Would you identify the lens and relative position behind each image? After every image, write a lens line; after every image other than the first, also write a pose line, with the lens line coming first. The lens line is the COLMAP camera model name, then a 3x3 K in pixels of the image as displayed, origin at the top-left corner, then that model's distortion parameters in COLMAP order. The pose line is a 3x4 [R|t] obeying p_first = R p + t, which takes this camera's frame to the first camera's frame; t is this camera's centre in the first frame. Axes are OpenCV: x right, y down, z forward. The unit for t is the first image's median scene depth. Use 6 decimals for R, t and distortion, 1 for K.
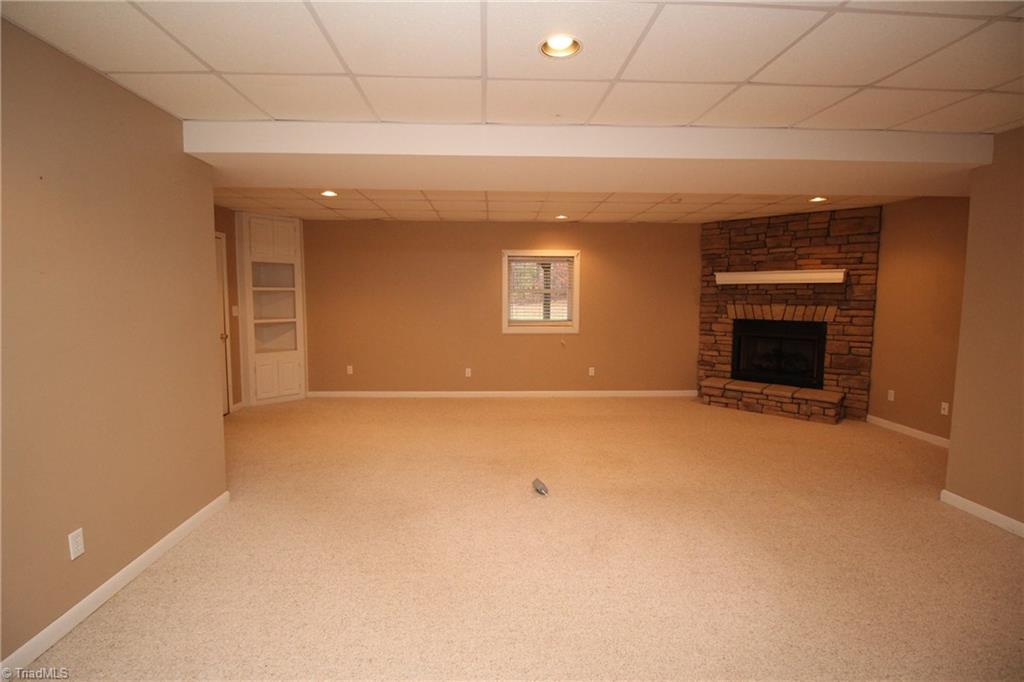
lens RADIAL K [[476.6, 0, 505.6], [0, 476.6, 338.9], [0, 0, 1]] dist [0.010804, -0.018581]
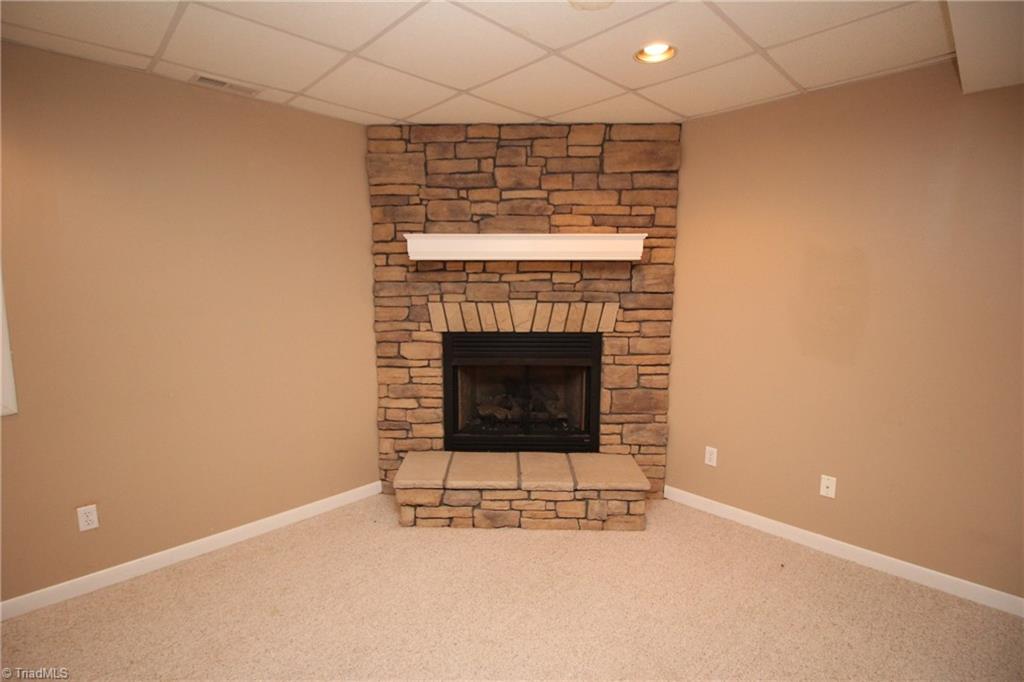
lens RADIAL K [[476.6, 0, 505.6], [0, 476.6, 338.9], [0, 0, 1]] dist [0.010804, -0.018581]
pose [[0.747810, -0.078396, 0.659268, 0.219846], [0.061424, 0.996914, 0.048874, -0.059743], [-0.661066, 0.003947, 0.750318, 0.641450]]
